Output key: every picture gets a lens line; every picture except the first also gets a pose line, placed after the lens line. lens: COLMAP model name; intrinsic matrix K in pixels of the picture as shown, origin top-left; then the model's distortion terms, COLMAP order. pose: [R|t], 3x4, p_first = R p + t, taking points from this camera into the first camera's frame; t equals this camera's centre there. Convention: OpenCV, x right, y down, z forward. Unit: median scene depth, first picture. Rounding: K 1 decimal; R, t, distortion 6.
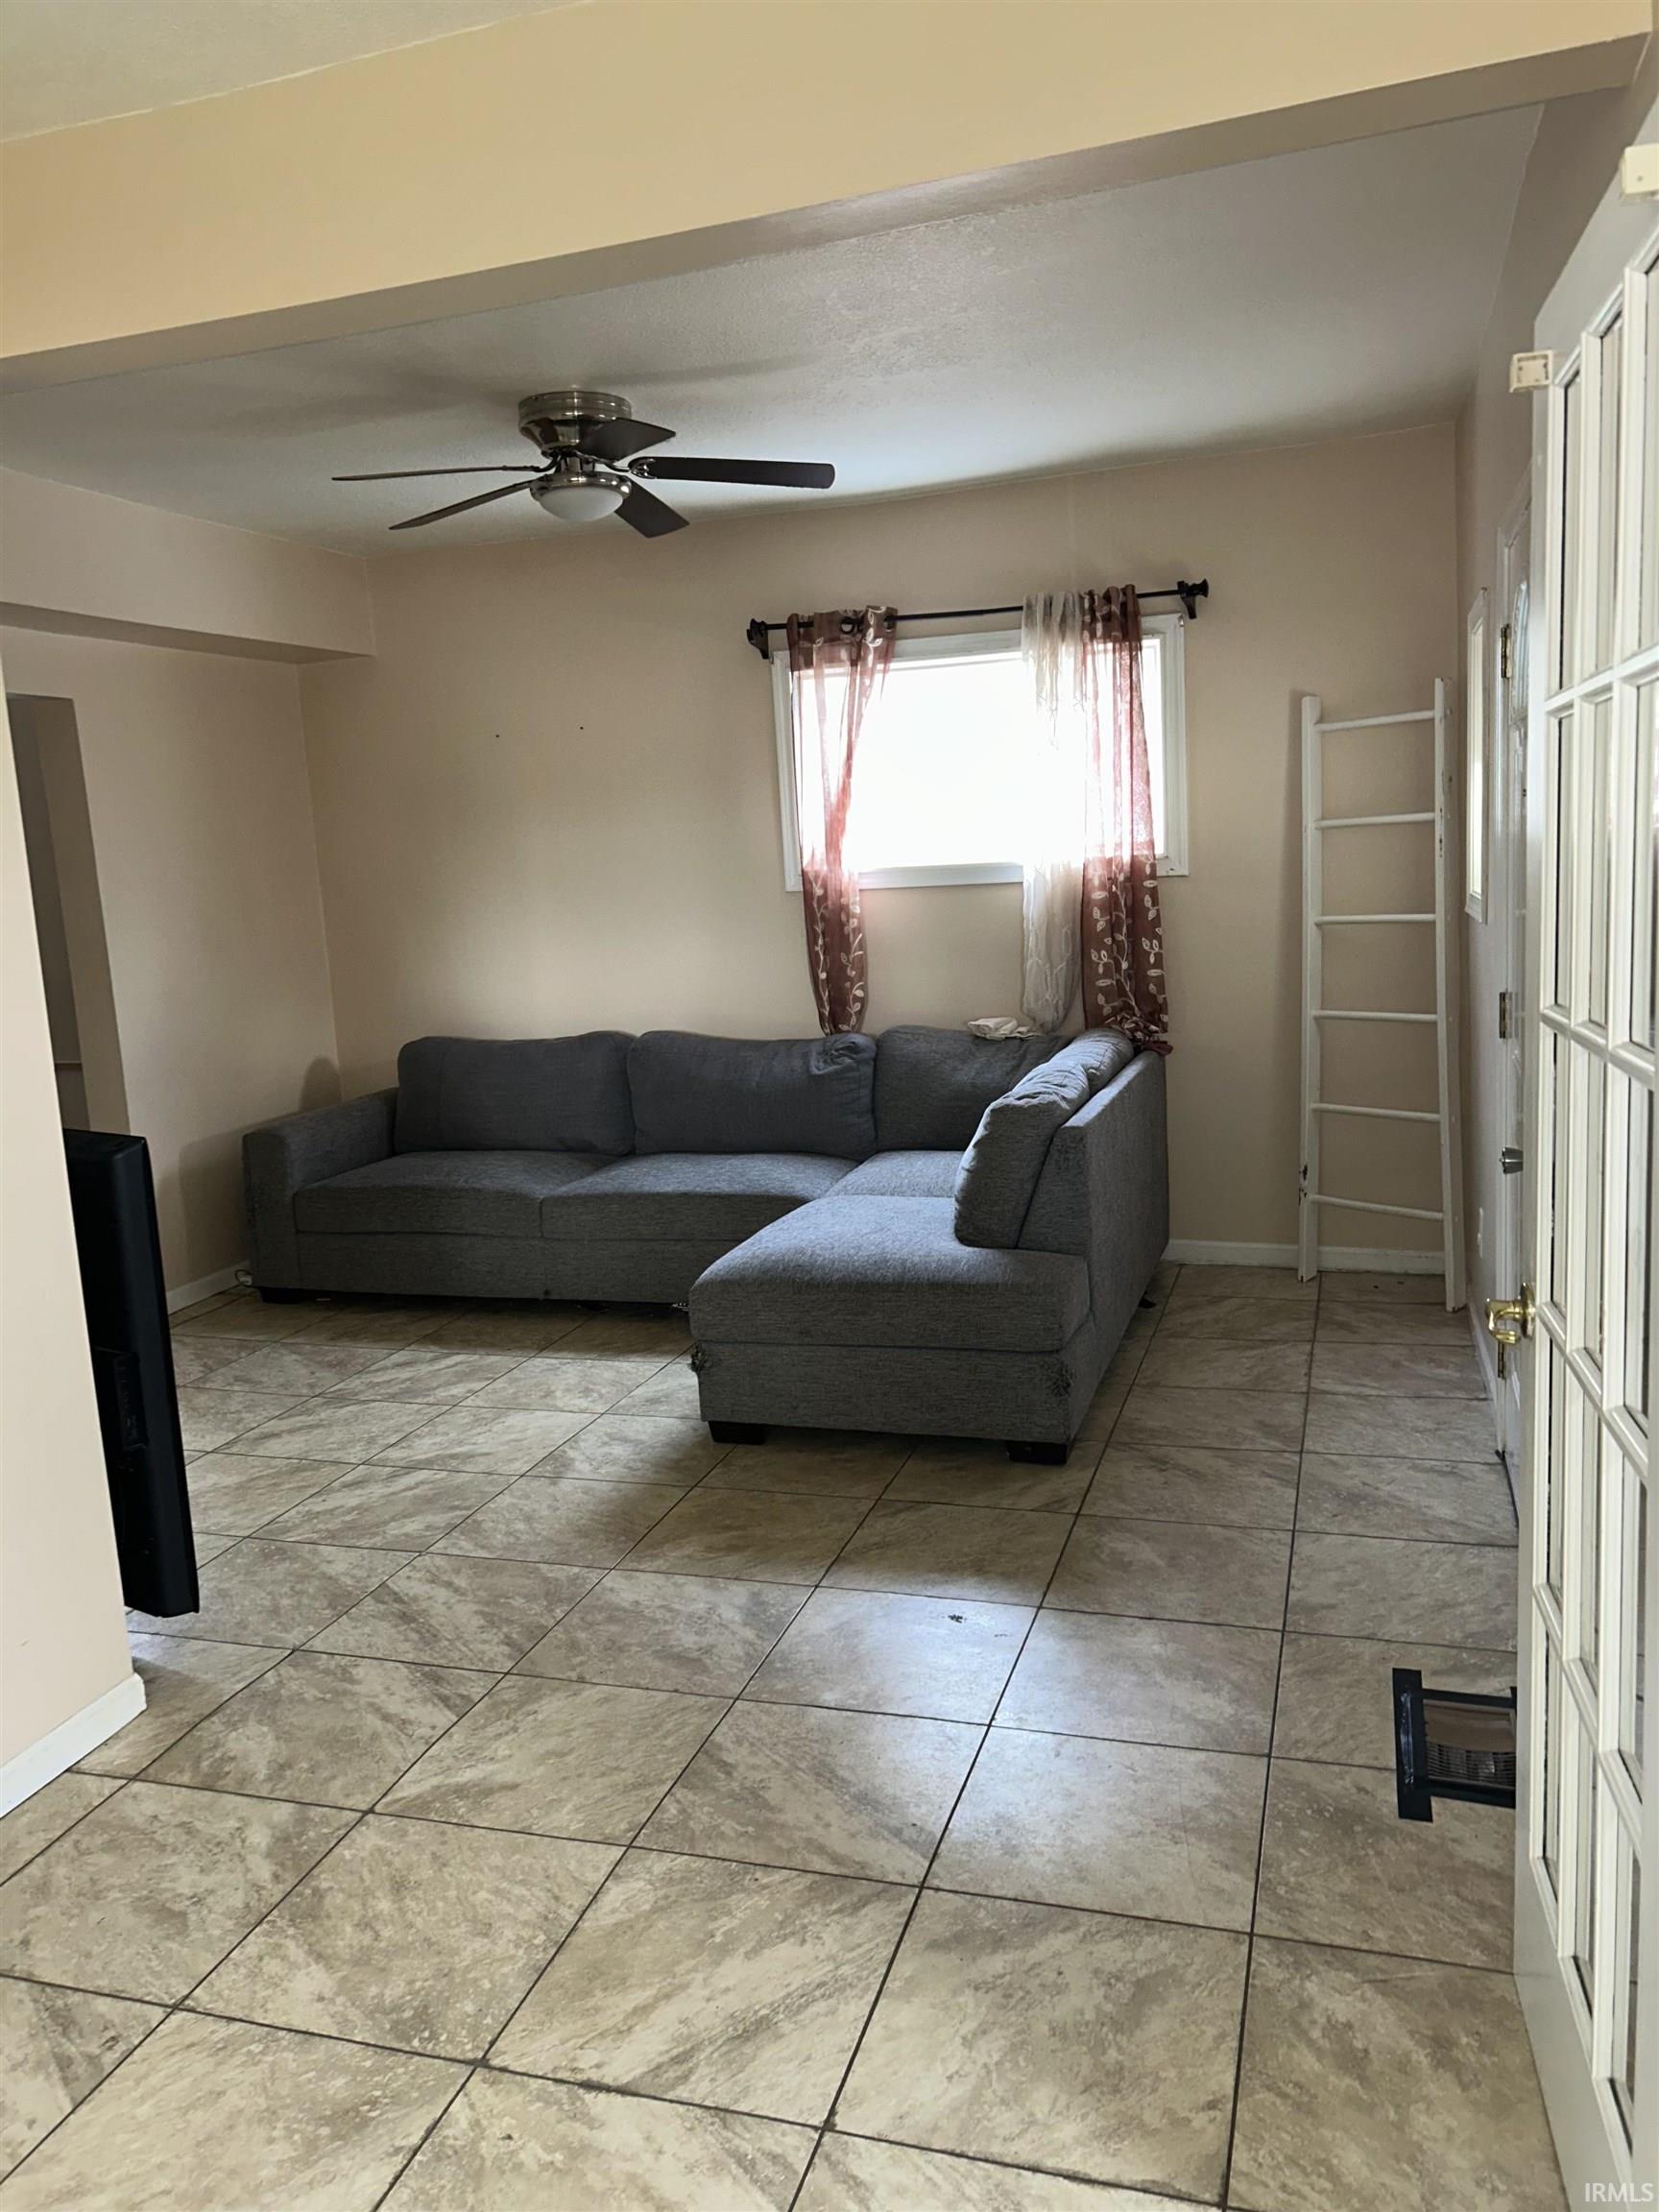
lens RADIAL K [[1658.5, 0, 826.4], [0, 1658.5, 1107.1], [0, 0, 1]] dist [0.033123, -0.046795]
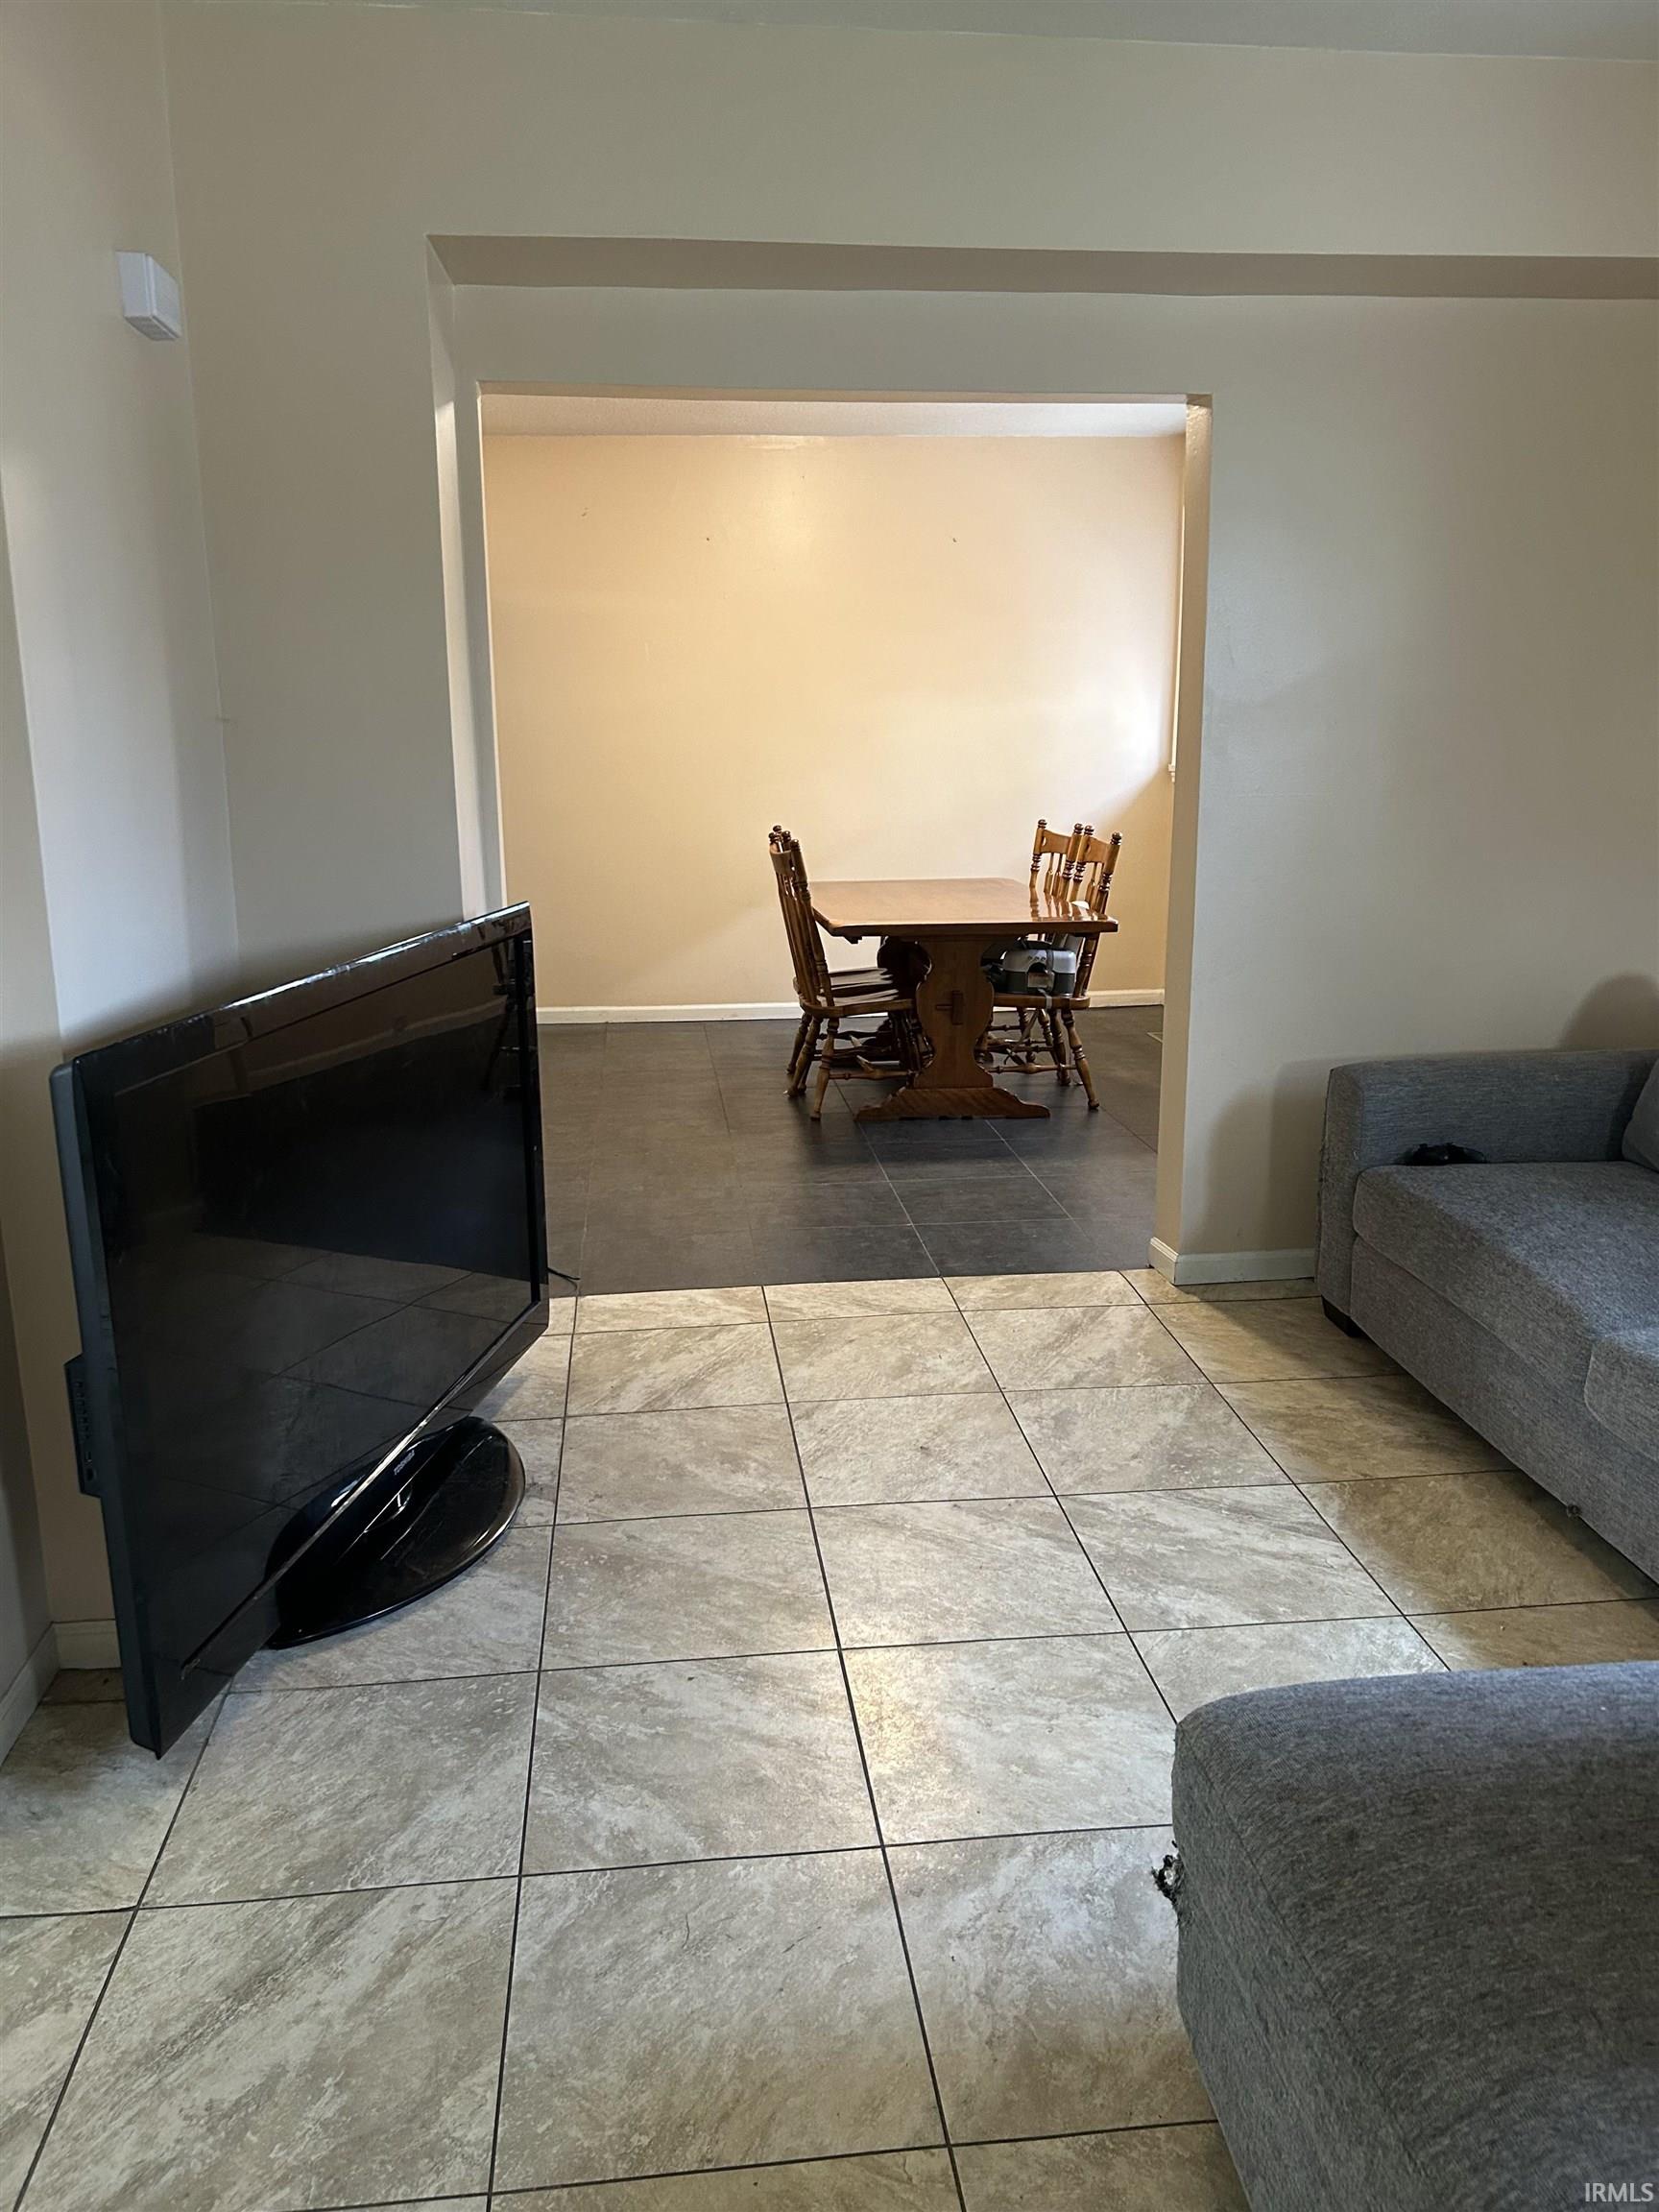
lens RADIAL K [[1658.5, 0, 846.2], [0, 1658.5, 1113.8], [0, 0, 1]] dist [0.033123, -0.046795]
pose [[0.420402, 0.267436, -0.867030, 0.168433], [-0.159788, 0.962462, 0.219395, -0.092434], [0.893157, 0.046307, 0.447354, 0.624305]]
